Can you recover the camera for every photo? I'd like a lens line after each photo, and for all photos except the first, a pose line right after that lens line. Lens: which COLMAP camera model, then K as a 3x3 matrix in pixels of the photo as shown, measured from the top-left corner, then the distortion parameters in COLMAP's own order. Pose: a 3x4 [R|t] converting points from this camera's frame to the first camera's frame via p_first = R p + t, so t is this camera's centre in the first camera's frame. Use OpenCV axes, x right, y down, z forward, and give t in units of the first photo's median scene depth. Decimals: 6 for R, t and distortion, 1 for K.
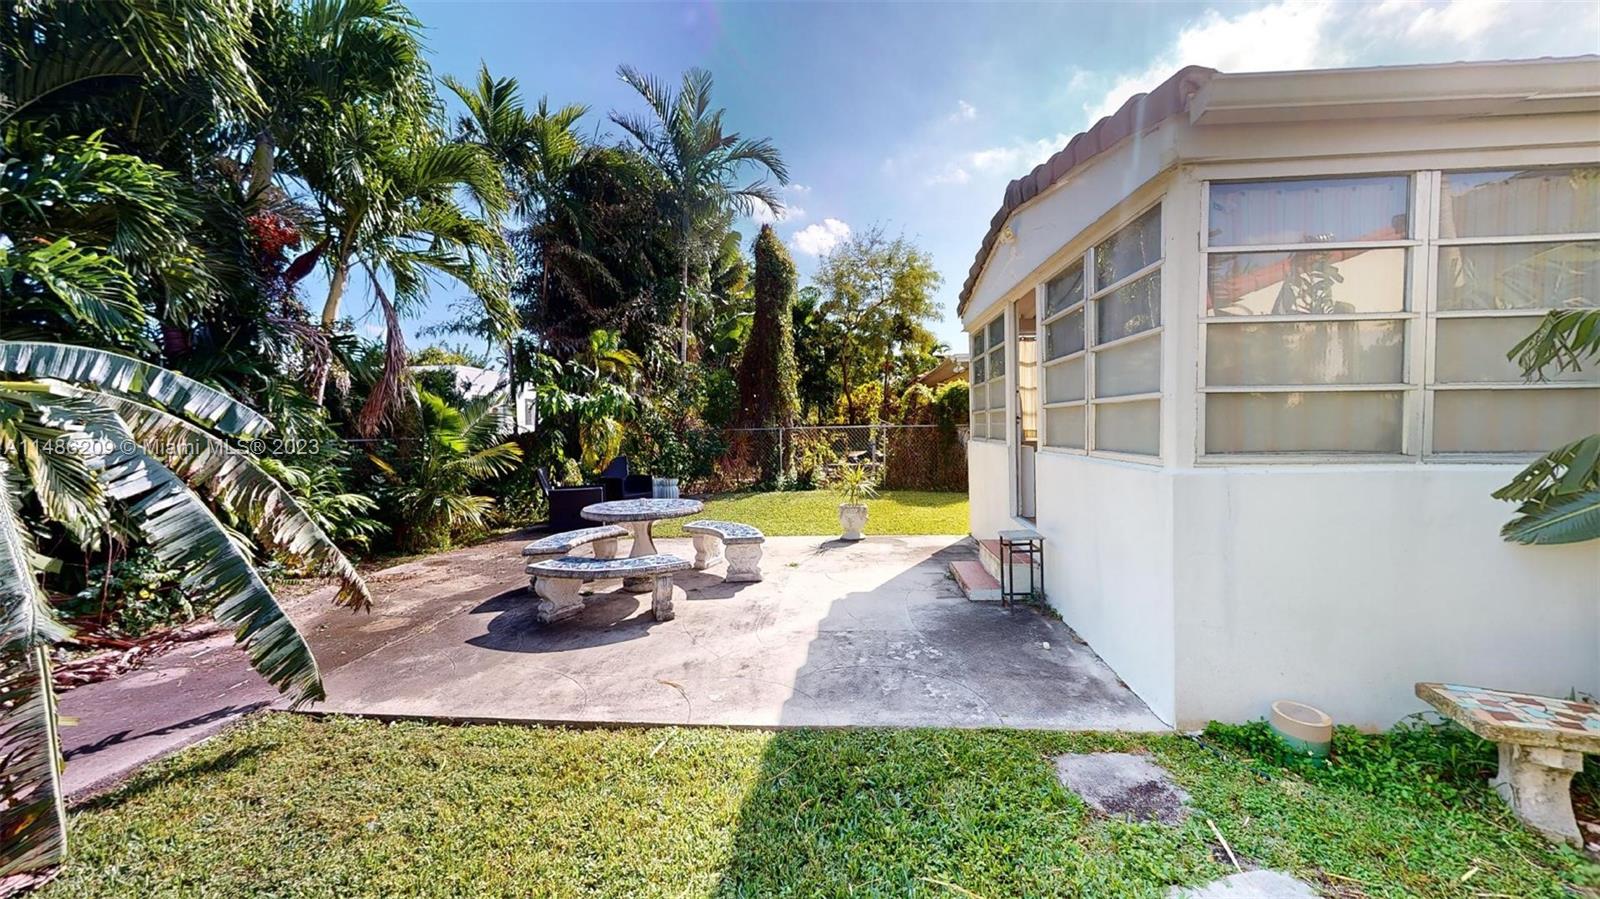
lens RADIAL K [[586.9, 0, 794.3], [0, 586.9, 451.7], [0, 0, 1]] dist [0.000505, -0.000083]
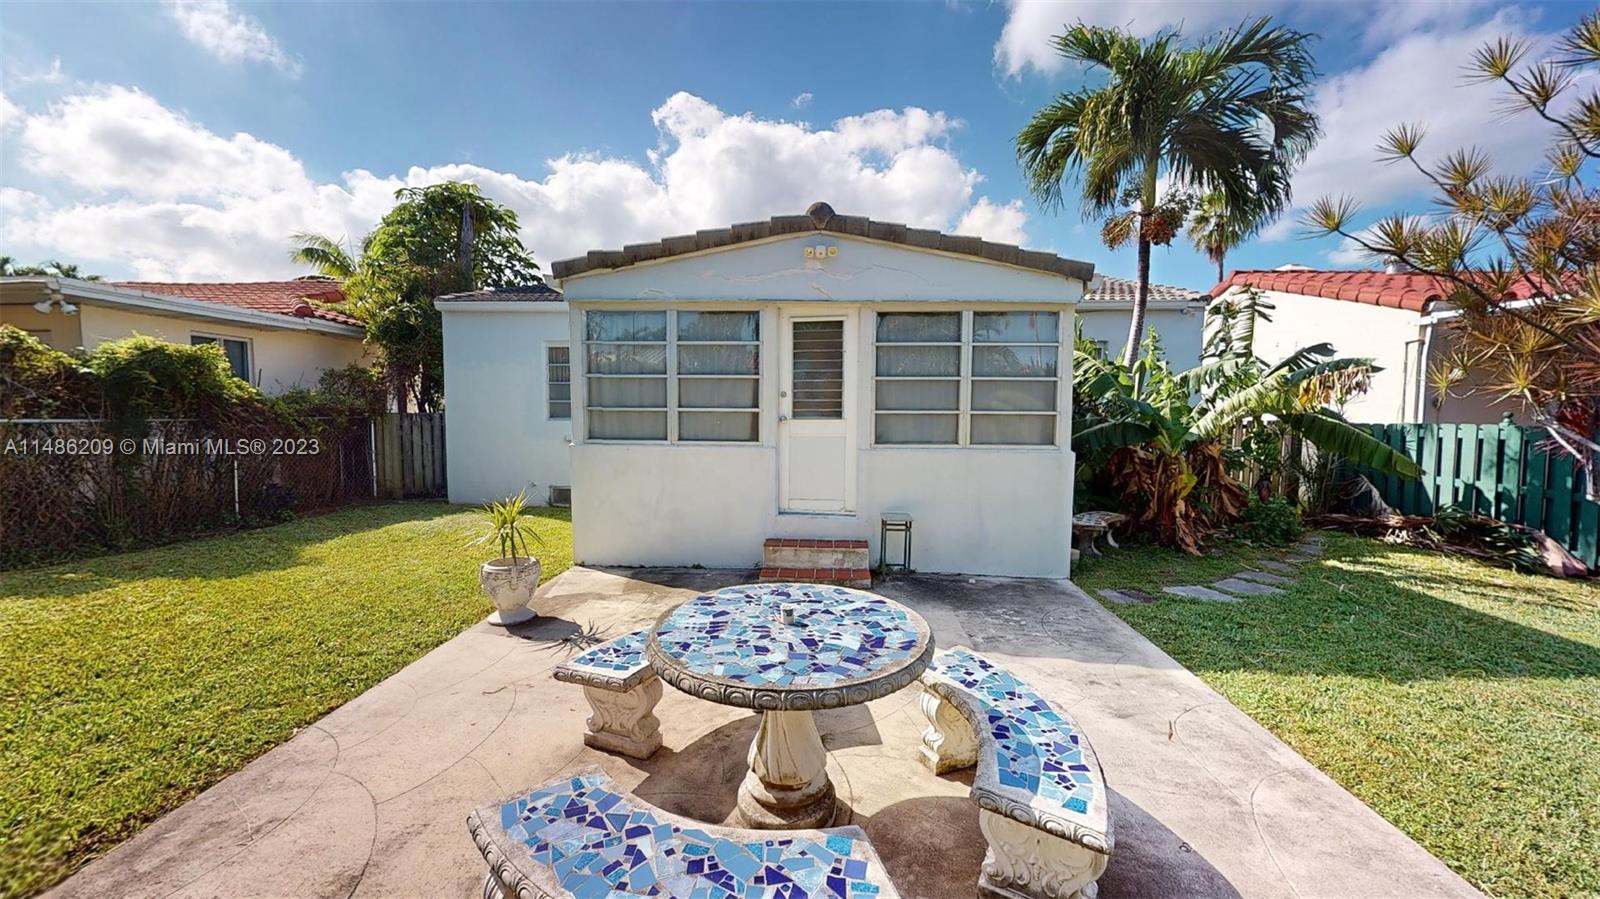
lens RADIAL K [[586.9, 0, 808.2], [0, 586.9, 449.5], [0, 0, 1]] dist [0.000505, -0.000083]
pose [[-0.057659, -0.050427, 0.997062, -0.993615], [0.029217, 0.998210, 0.052175, -0.082455], [-0.997909, 0.032139, -0.056083, 1.502584]]
